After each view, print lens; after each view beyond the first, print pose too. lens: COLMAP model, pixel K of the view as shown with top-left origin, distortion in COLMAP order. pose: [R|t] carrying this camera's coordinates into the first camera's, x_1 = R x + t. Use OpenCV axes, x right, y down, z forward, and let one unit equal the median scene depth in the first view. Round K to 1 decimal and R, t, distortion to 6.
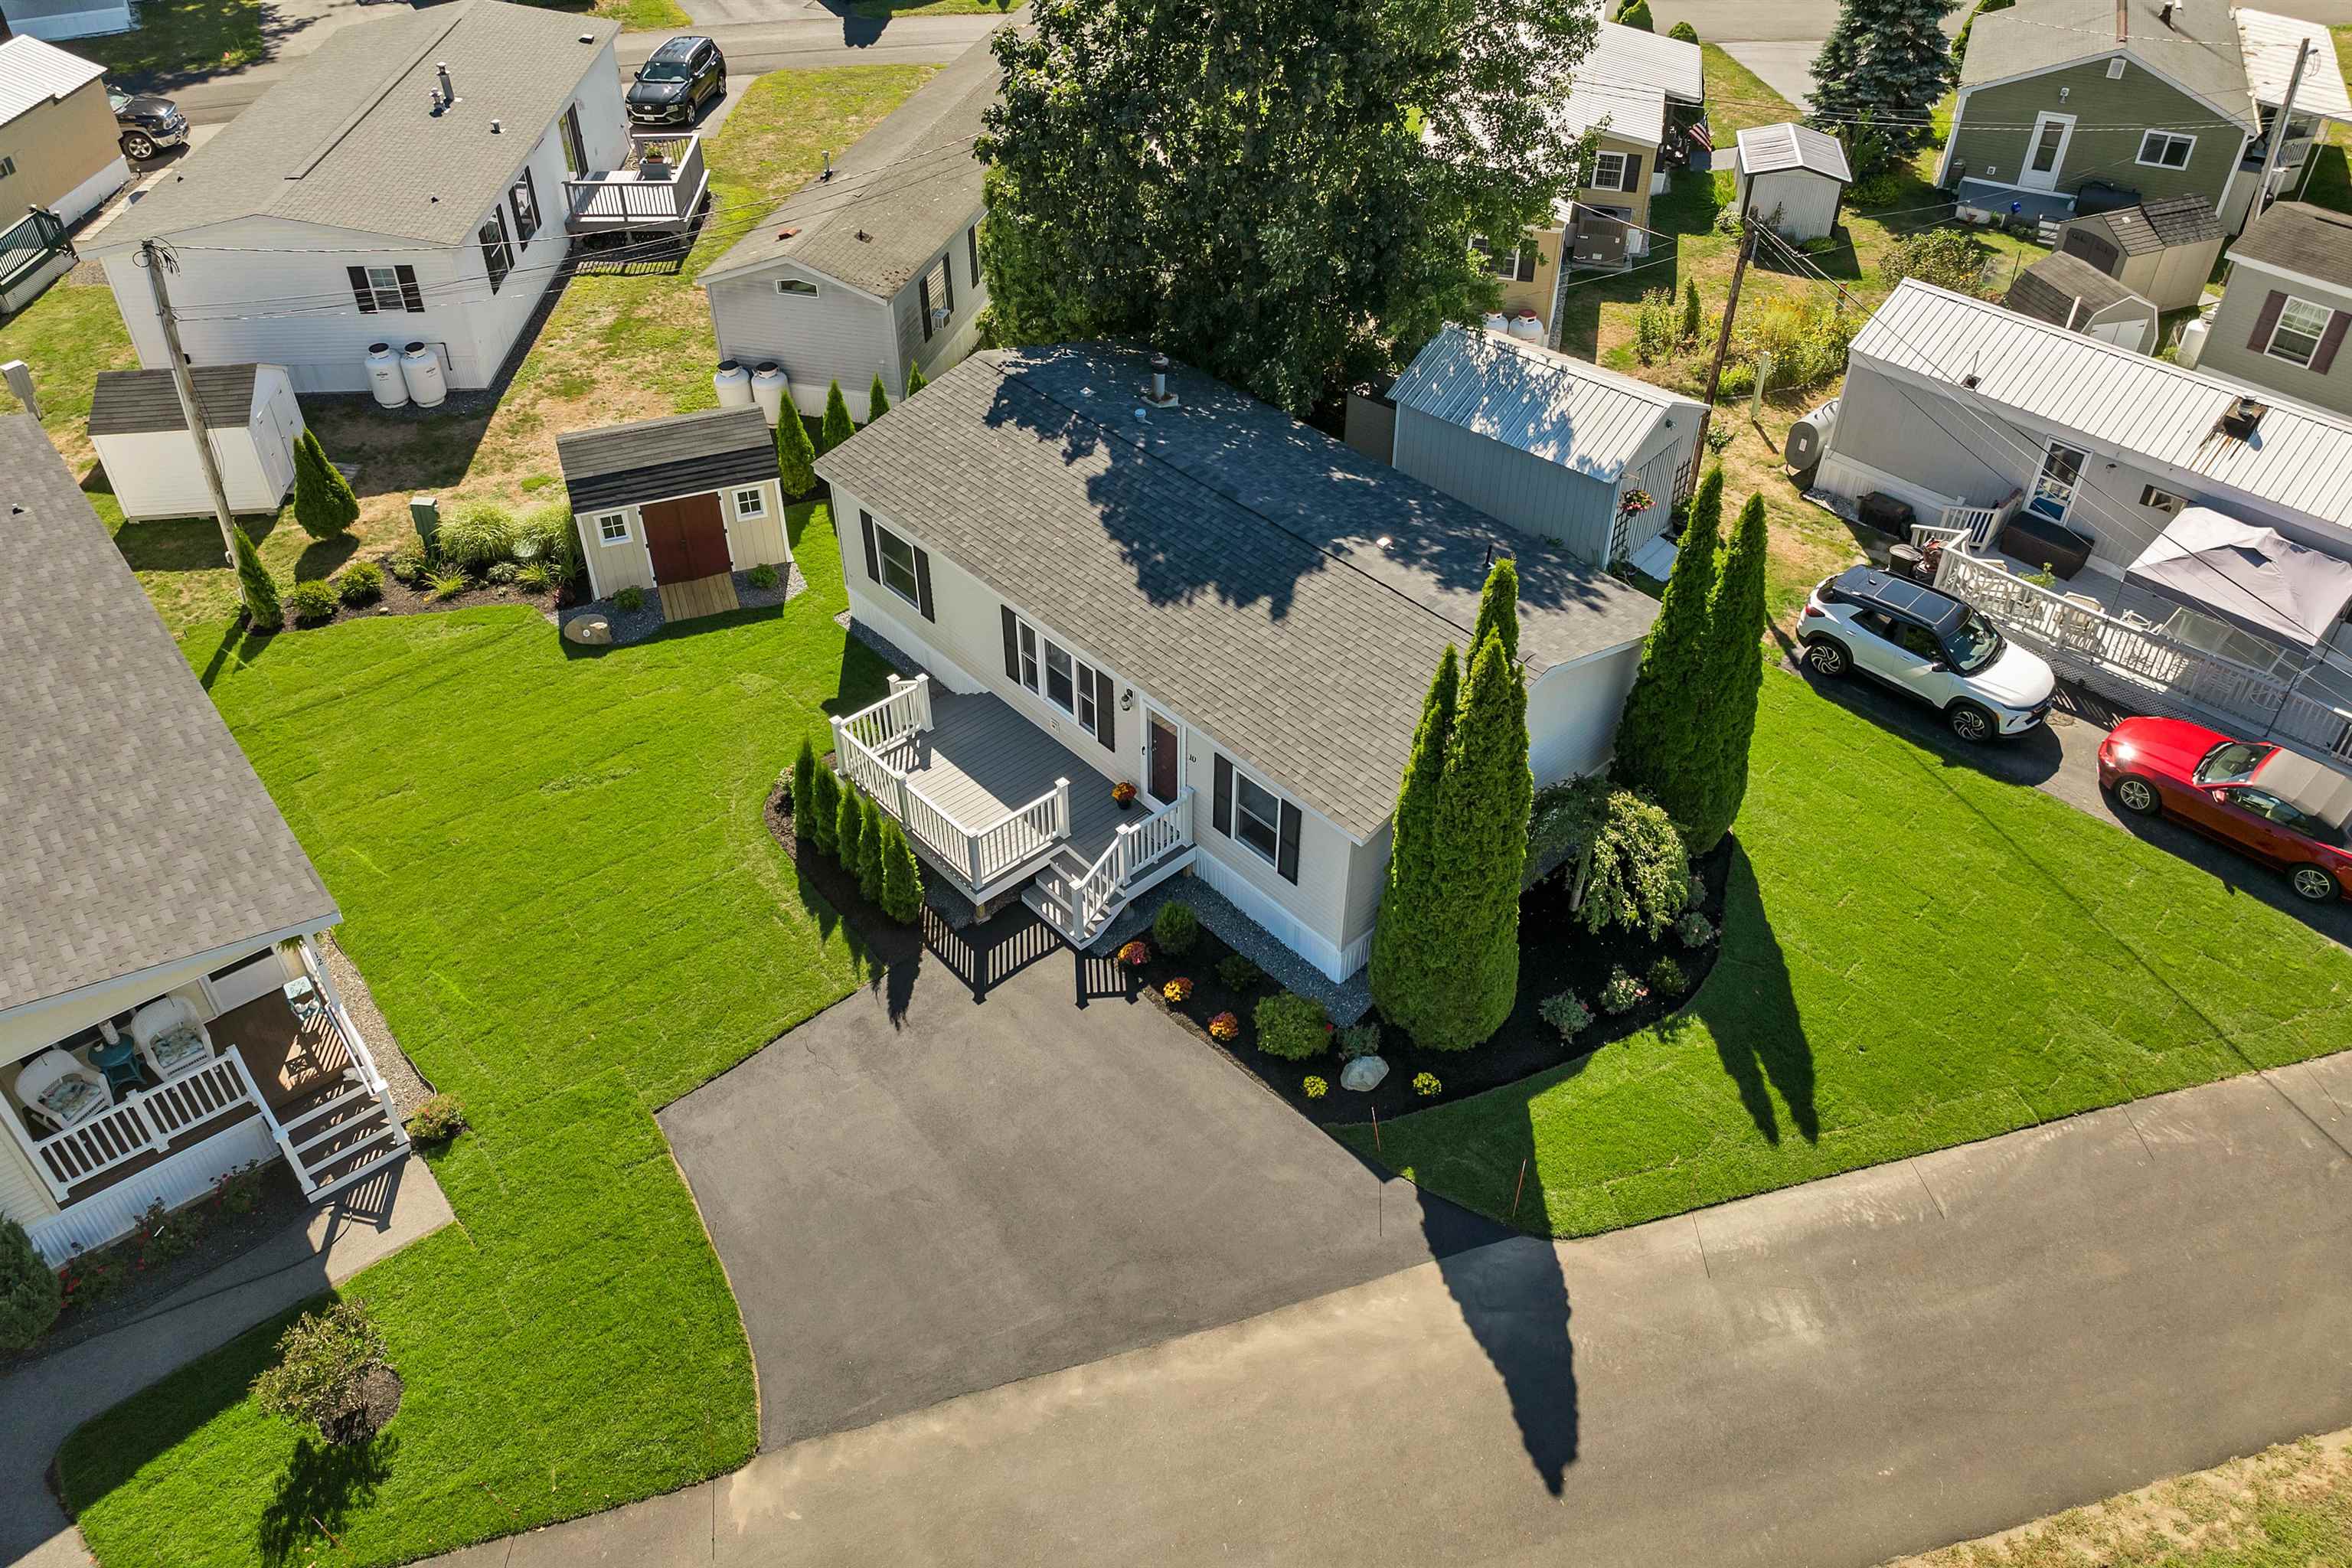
lens RADIAL K [[1723.2, 0, 1187.0], [0, 1723.2, 708.9], [0, 0, 1]] dist [-0.035684, -0.005292]
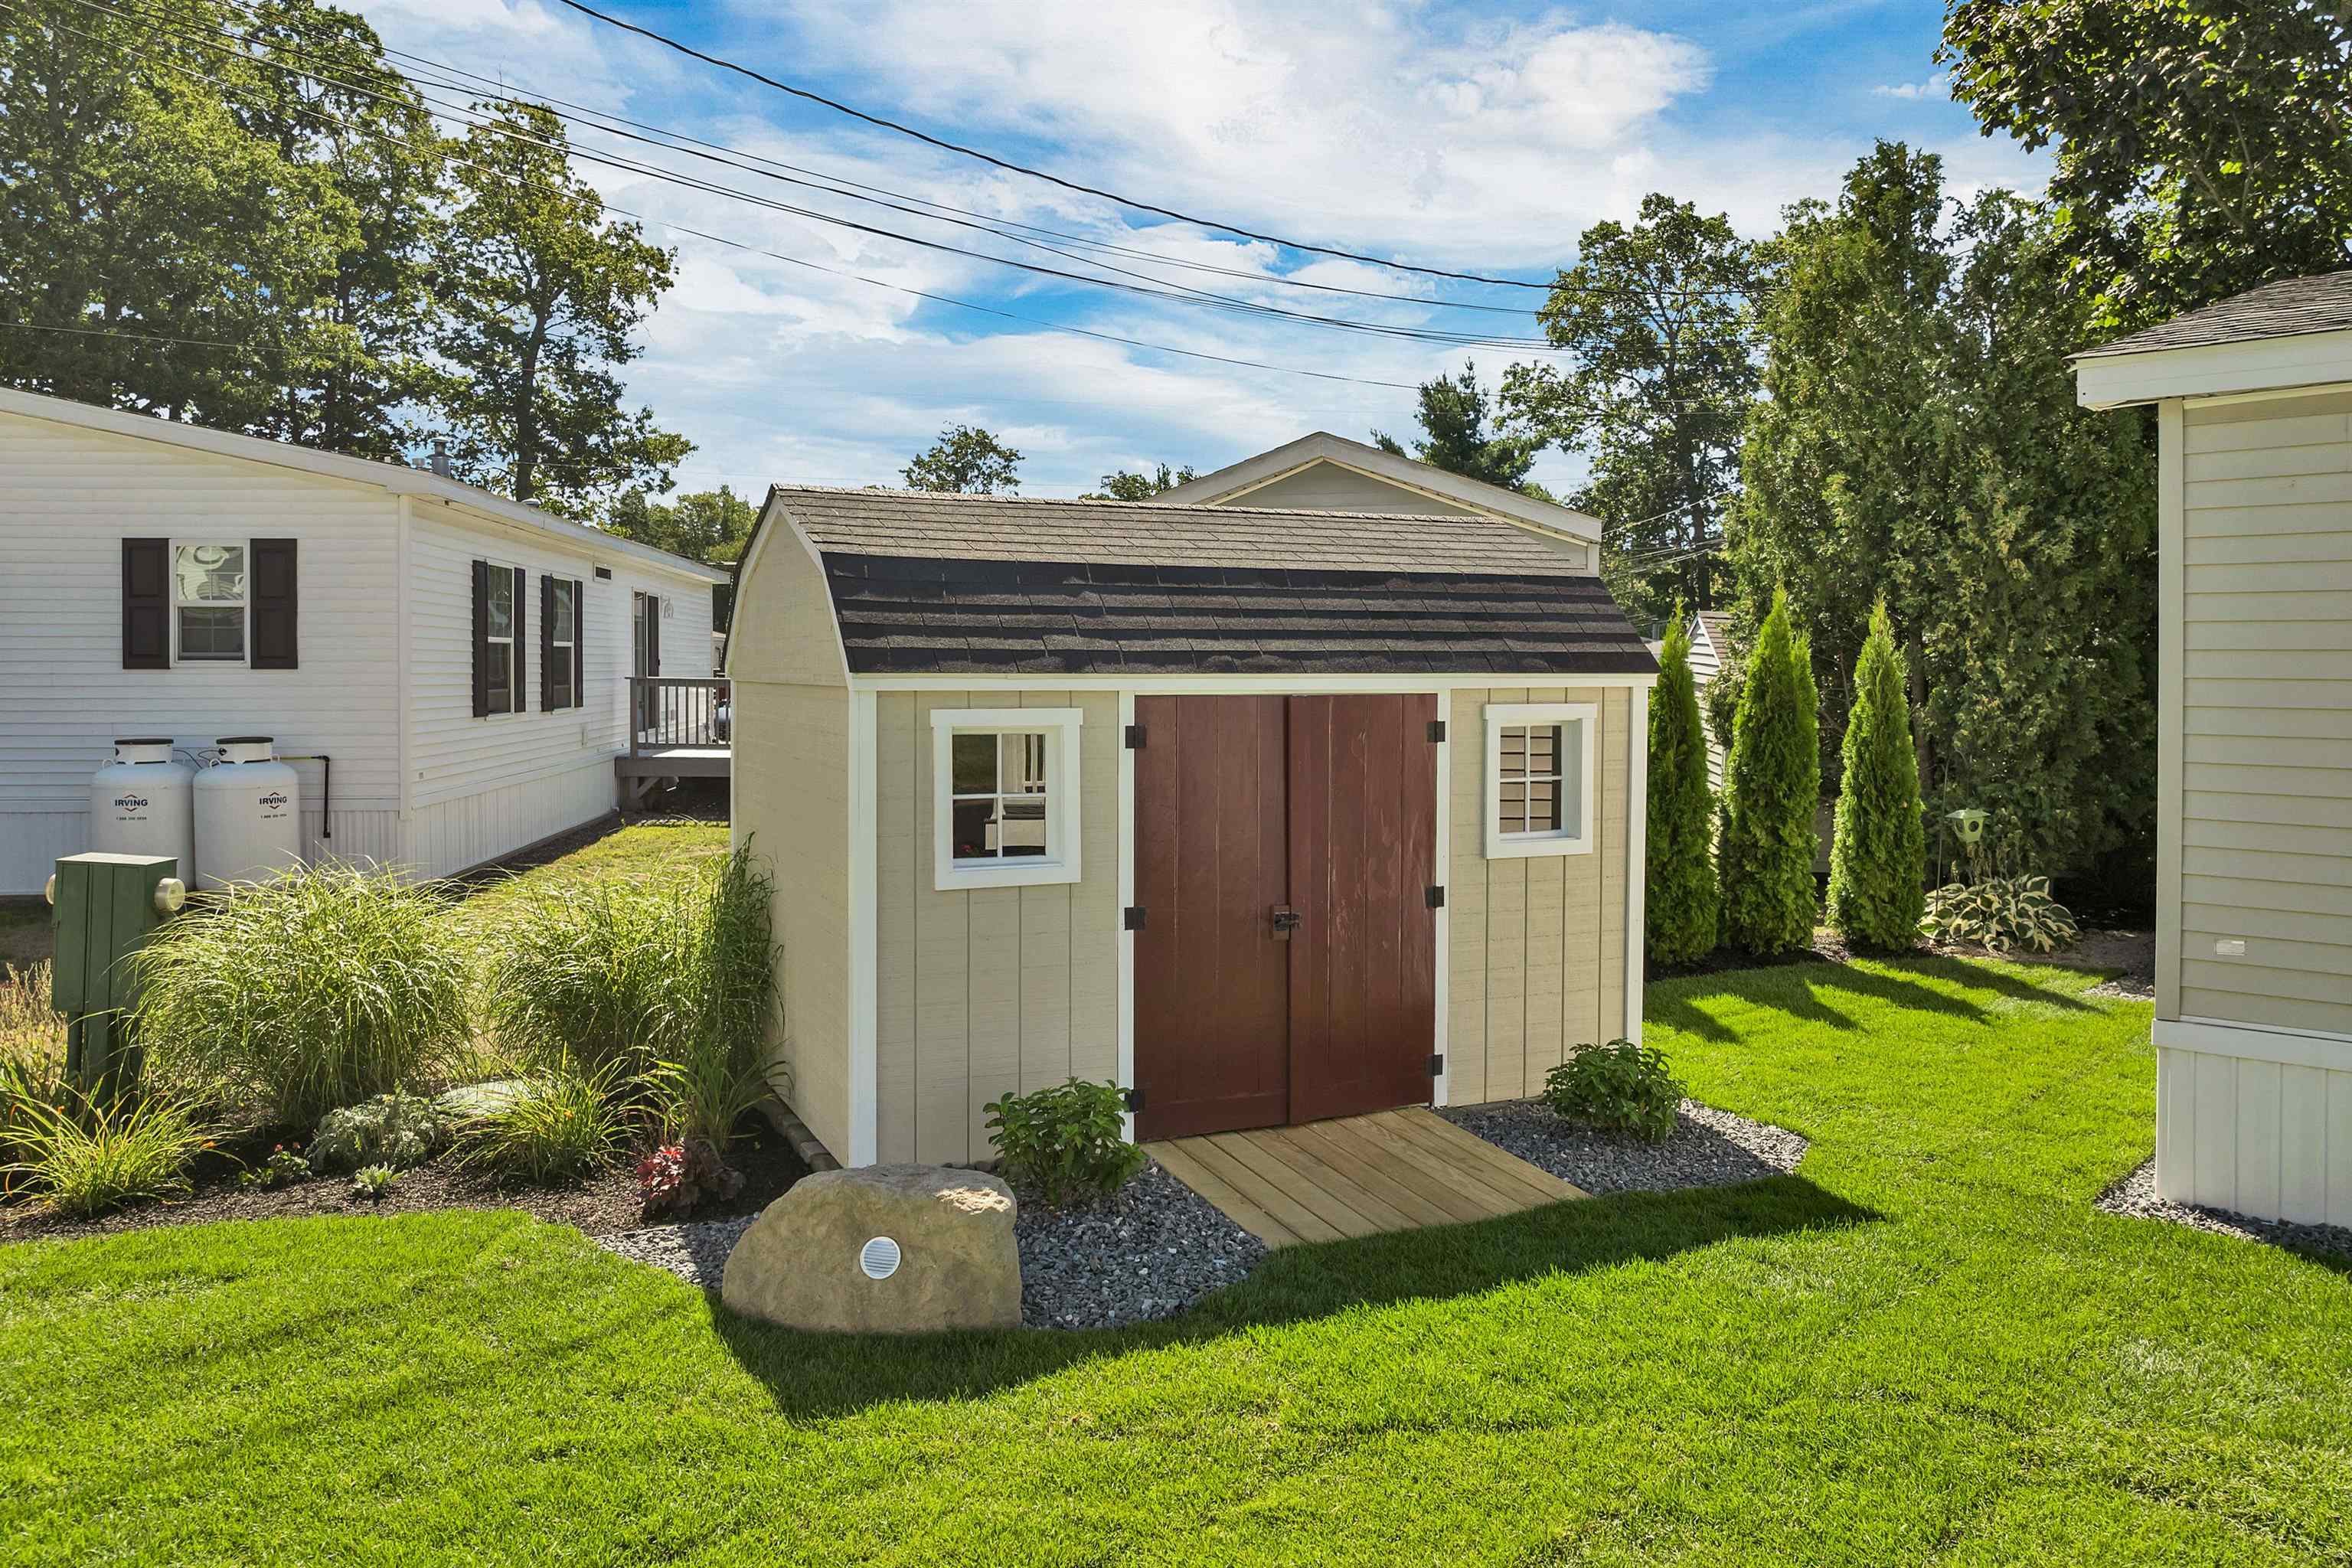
lens RADIAL K [[1678.1, 0, 1179.8], [0, 1678.1, 737.5], [0, 0, 1]] dist [-0.053221, -0.001795]
pose [[0.997253, -0.011741, 0.073136, -0.328138], [0.053204, 0.800501, -0.596966, 0.010903], [-0.051537, 0.599217, 0.798926, 0.833109]]
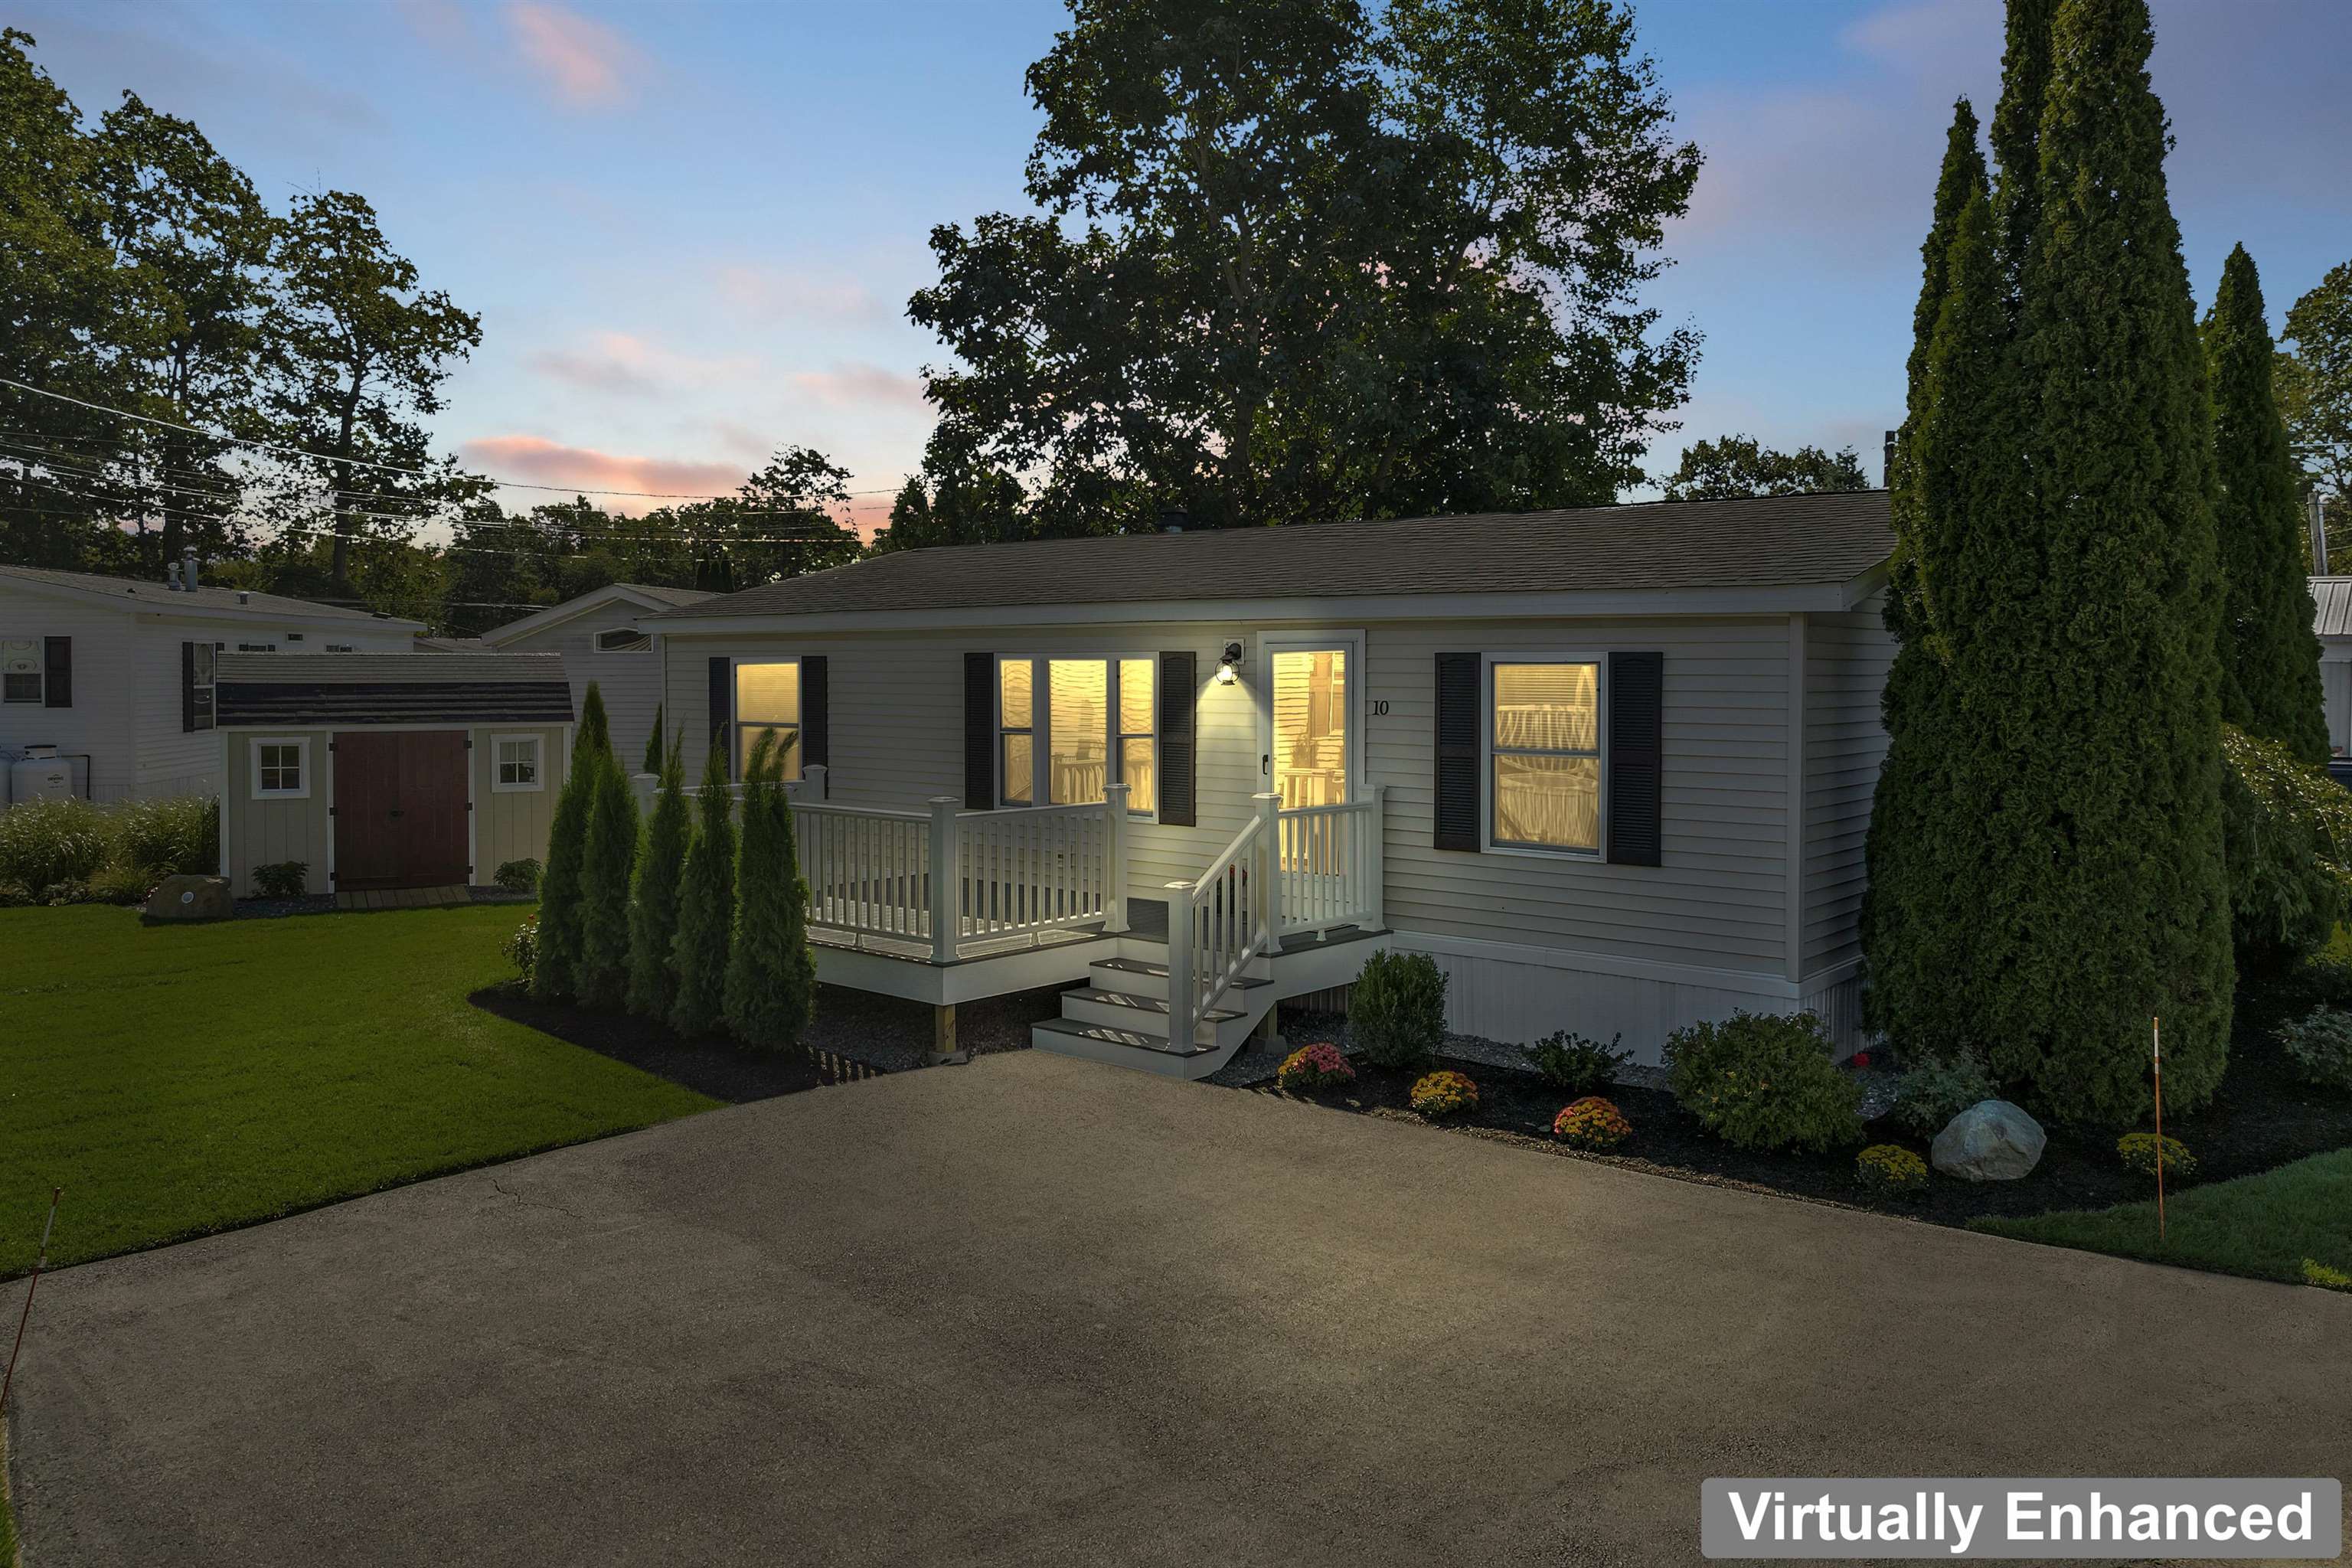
lens RADIAL K [[1723.2, 0, 1187.0], [0, 1723.2, 708.9], [0, 0, 1]] dist [-0.035684, -0.005292]
pose [[0.992854, -0.012113, 0.118721, -0.091330], [0.082131, 0.791107, -0.606138, 0.264088], [-0.086579, 0.611557, 0.786449, 0.493628]]
